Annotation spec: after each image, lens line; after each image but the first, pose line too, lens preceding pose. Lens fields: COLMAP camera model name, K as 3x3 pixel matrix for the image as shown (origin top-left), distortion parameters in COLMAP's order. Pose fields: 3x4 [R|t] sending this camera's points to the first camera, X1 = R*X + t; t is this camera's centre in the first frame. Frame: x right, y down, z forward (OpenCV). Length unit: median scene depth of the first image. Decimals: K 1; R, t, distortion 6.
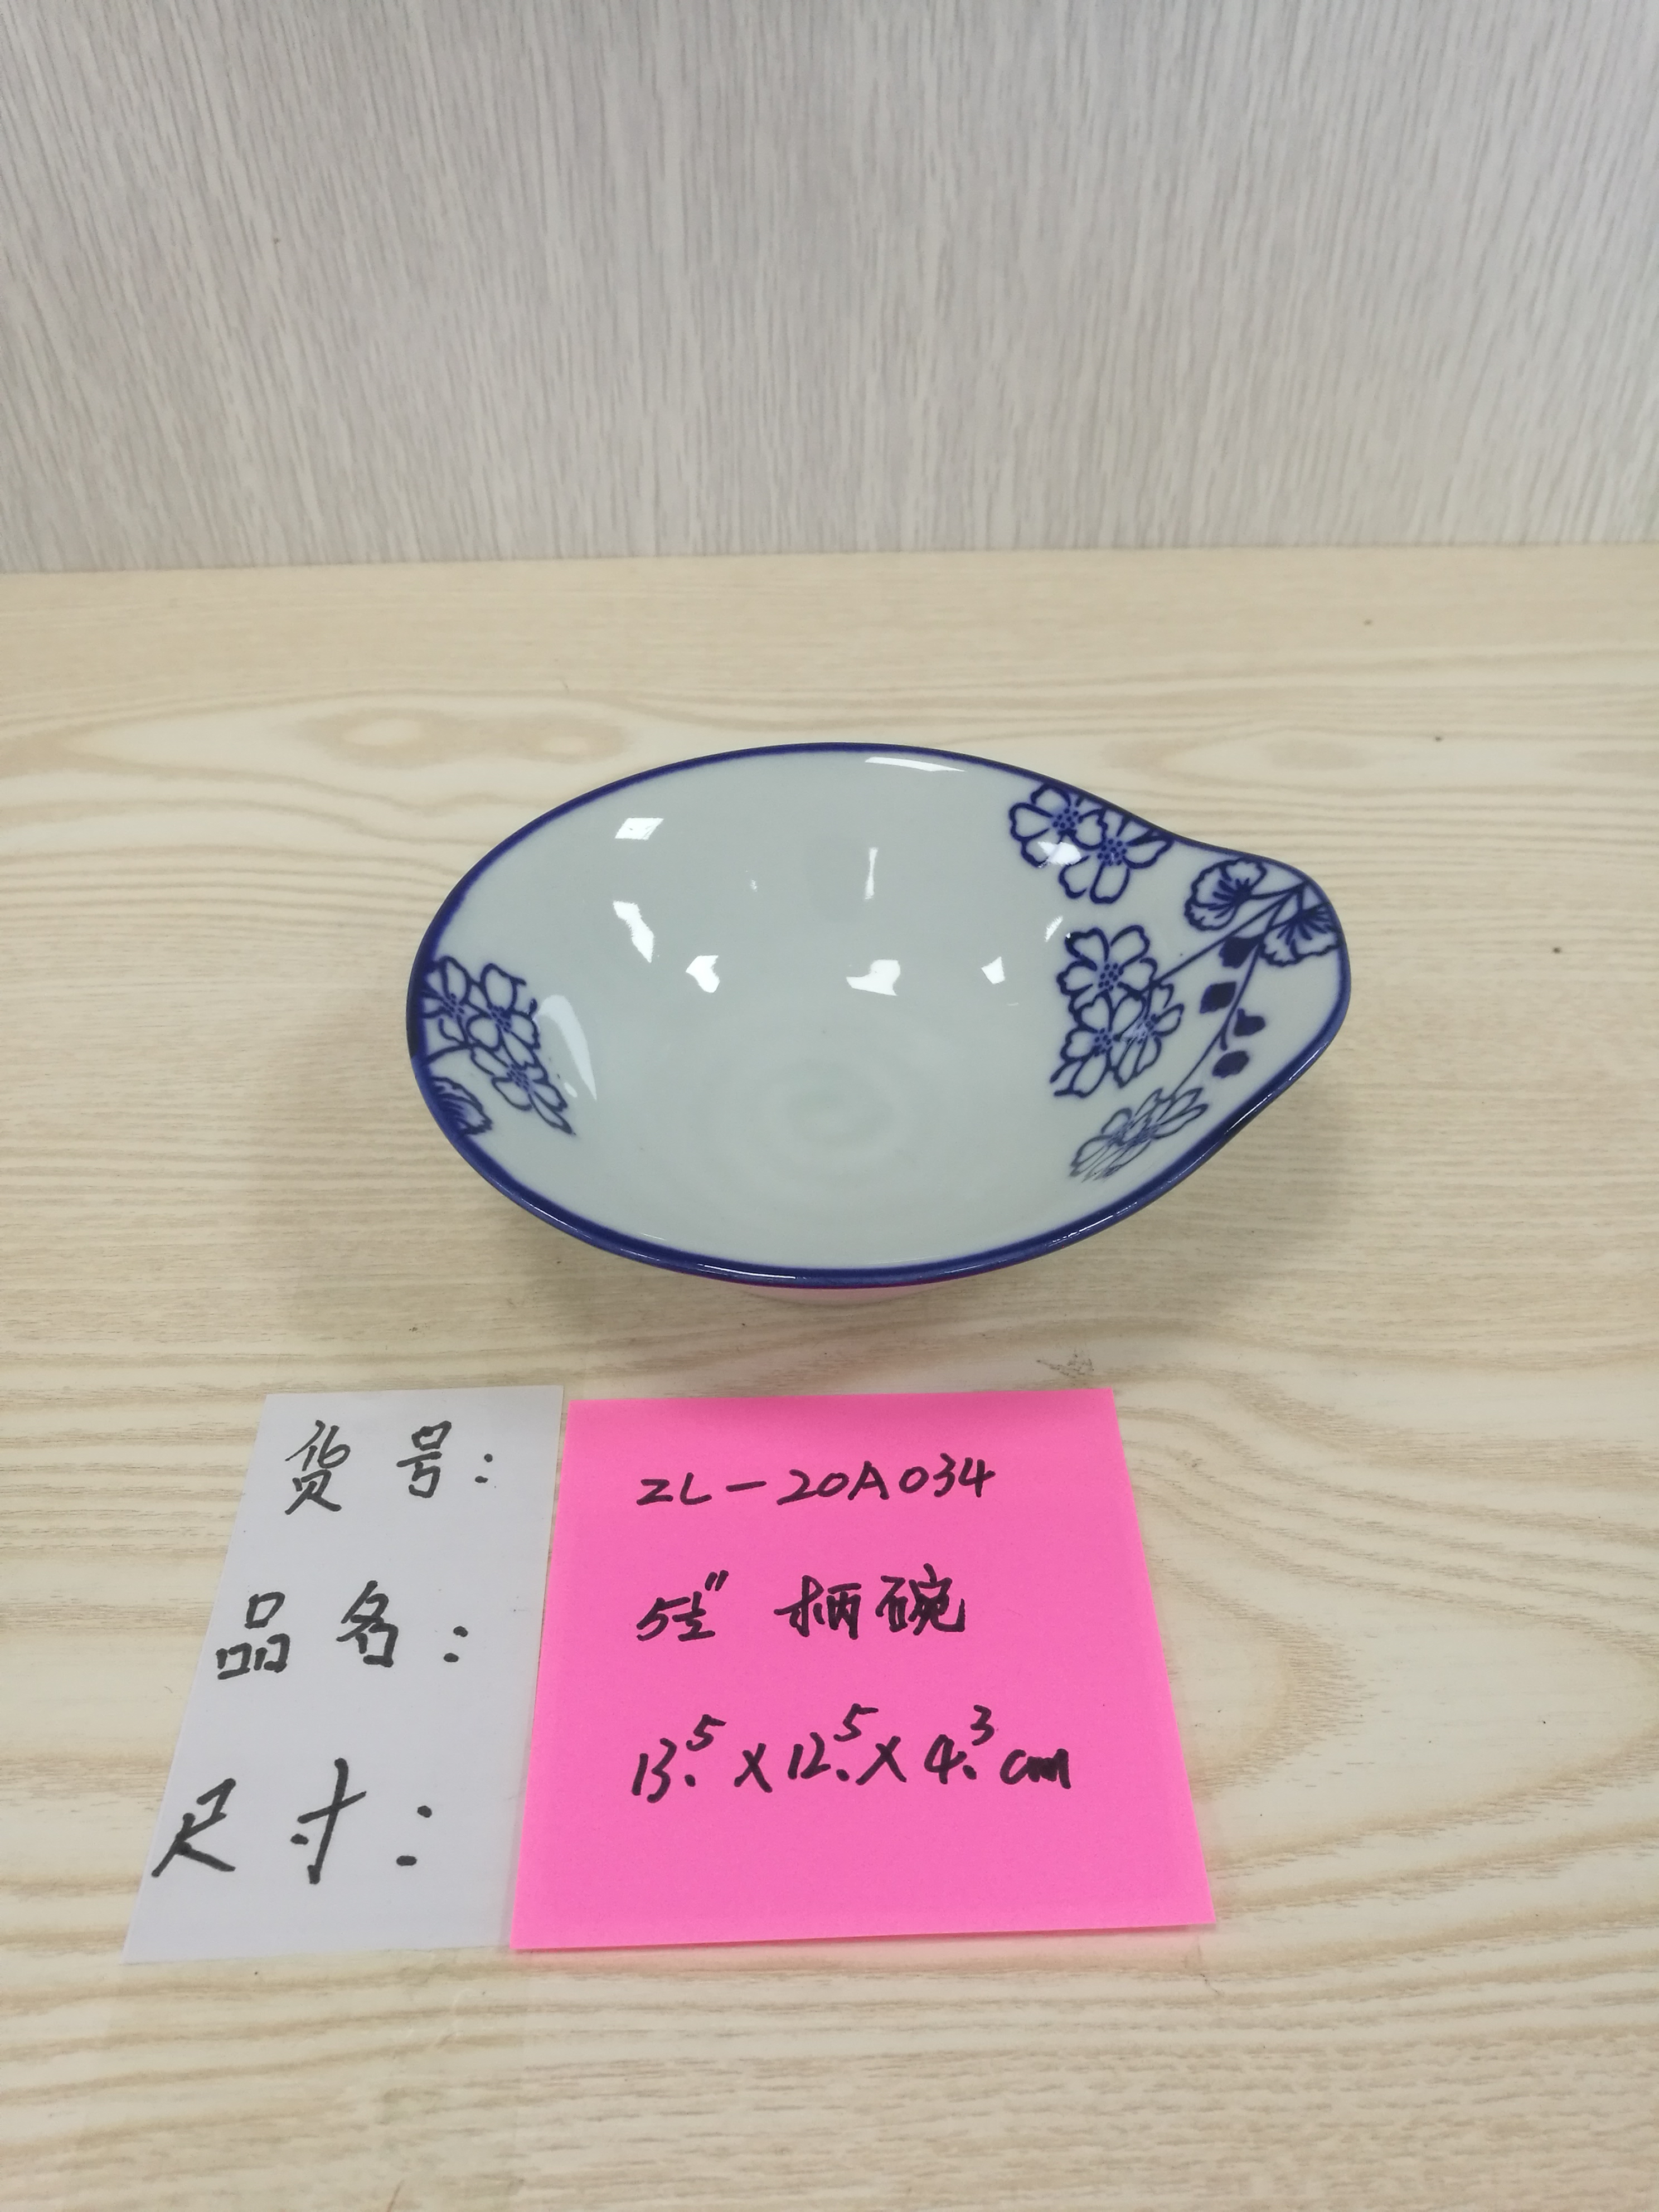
lens RADIAL K [[1820.0, 0, 822.5], [0, 1820.0, 1102.3], [0, 0, 1]] dist [-0.066880, 0.115184]
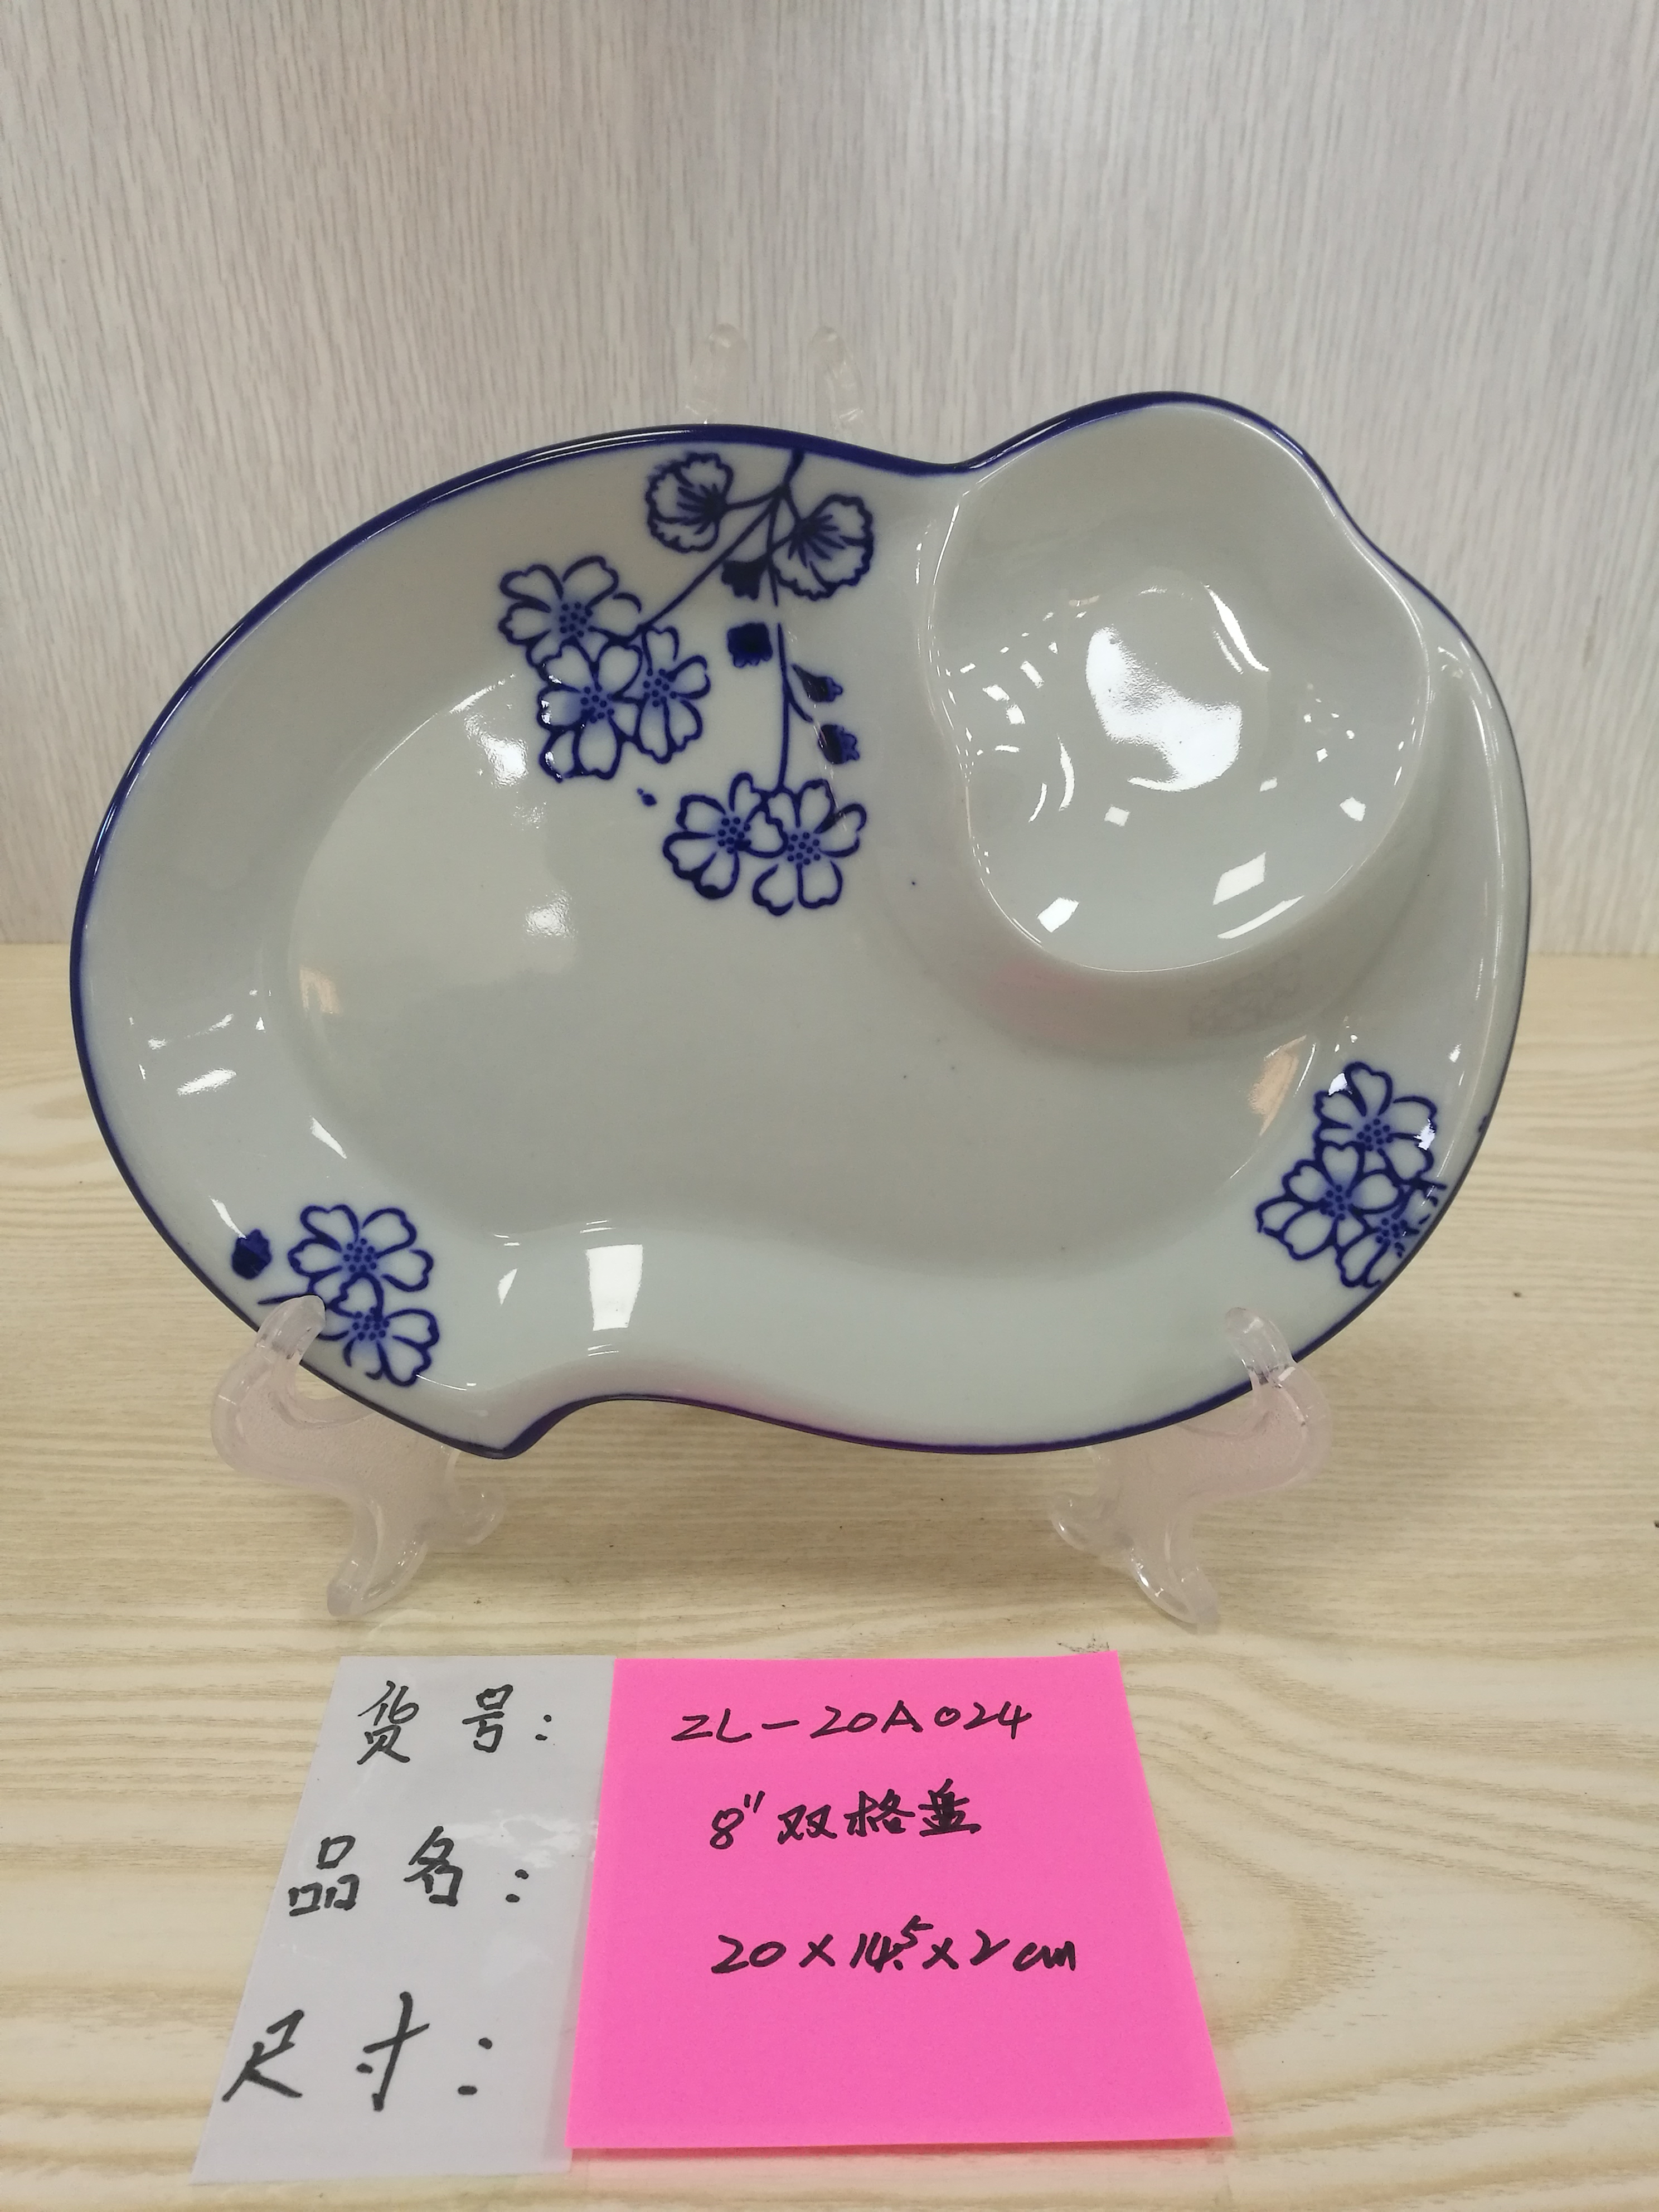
lens RADIAL K [[1813.1, 0, 822.1], [0, 1813.1, 1101.3], [0, 0, 1]] dist [-0.055139, 0.103553]
pose [[0.999654, 0.024820, 0.008748, -0.038087], [-0.022190, 0.973682, -0.226828, 0.074504], [-0.014147, 0.226555, 0.973896, -0.116511]]
